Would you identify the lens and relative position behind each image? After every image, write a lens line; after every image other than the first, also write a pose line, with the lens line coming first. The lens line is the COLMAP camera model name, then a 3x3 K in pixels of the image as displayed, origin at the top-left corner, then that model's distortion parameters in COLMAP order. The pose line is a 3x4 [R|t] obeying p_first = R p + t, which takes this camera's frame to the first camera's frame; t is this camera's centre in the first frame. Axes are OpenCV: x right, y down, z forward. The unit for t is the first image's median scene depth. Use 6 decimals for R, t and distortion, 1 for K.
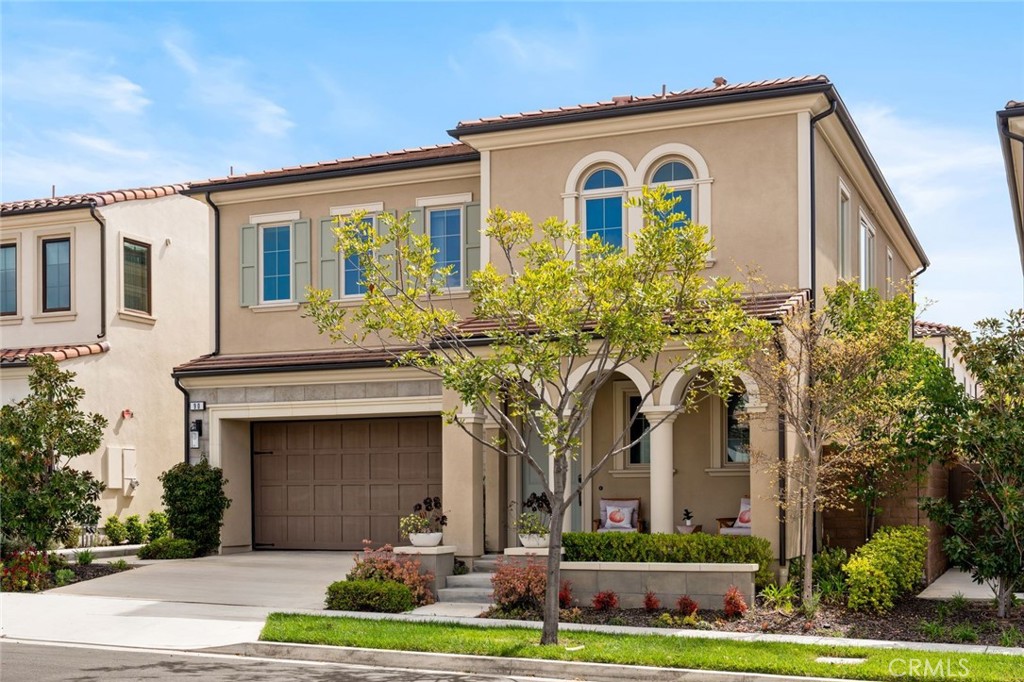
lens RADIAL K [[1256.8, 0, 536.3], [0, 1256.8, 369.9], [0, 0, 1]] dist [0.004530, 0.000000]
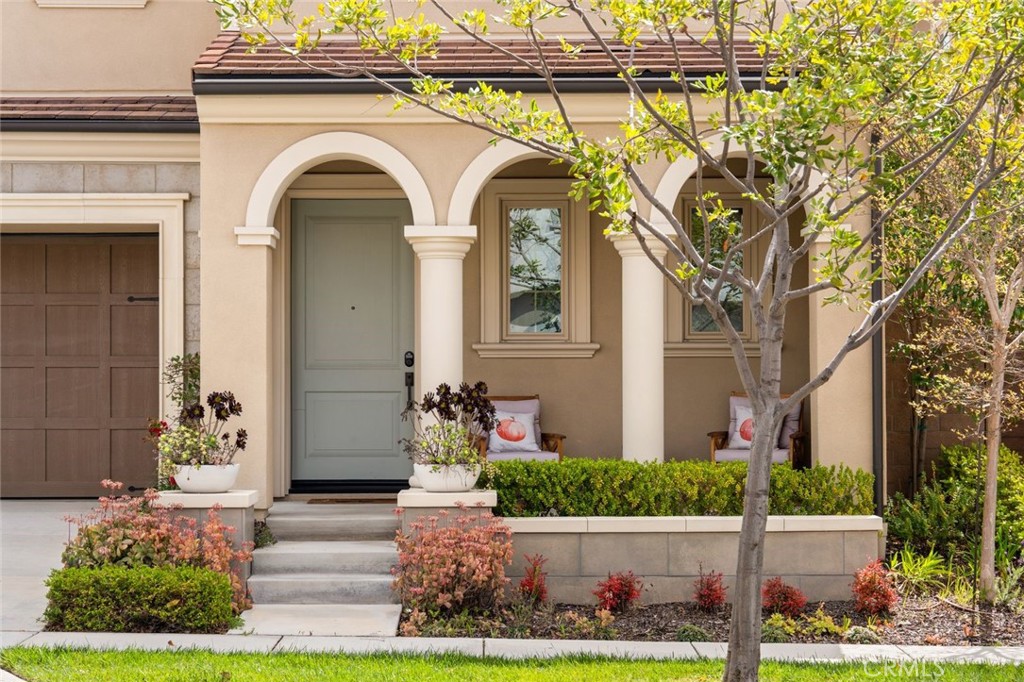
lens RADIAL K [[1919.1, 0, 519.9], [0, 1919.1, 308.3], [0, 0, 1]] dist [0.011891, 0.000000]
pose [[0.922626, 0.021851, 0.385076, -0.221556], [-0.043057, 0.997988, 0.046533, 0.023866], [-0.383284, -0.059513, 0.921711, 0.221180]]
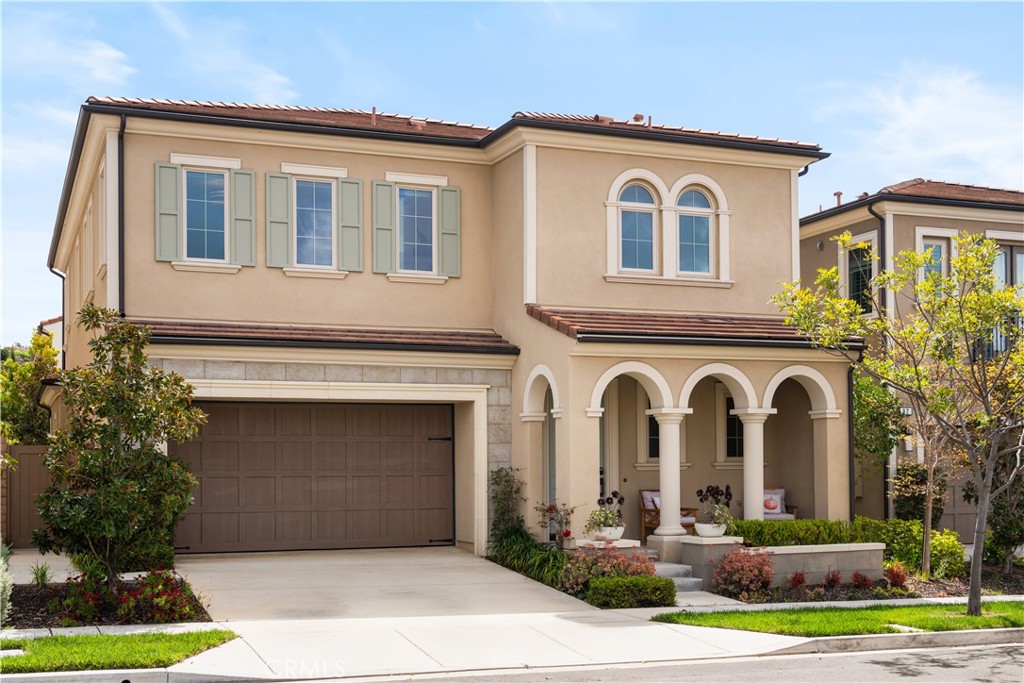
lens RADIAL K [[1194.0, 0, 516.6], [0, 1194.0, 342.0], [0, 0, 1]] dist [-0.002721, 0.000000]
pose [[0.728285, 0.074931, 0.681165, -0.667418], [-0.064033, 0.997096, -0.041222, 0.022759], [-0.682276, -0.013596, 0.730968, 0.297807]]
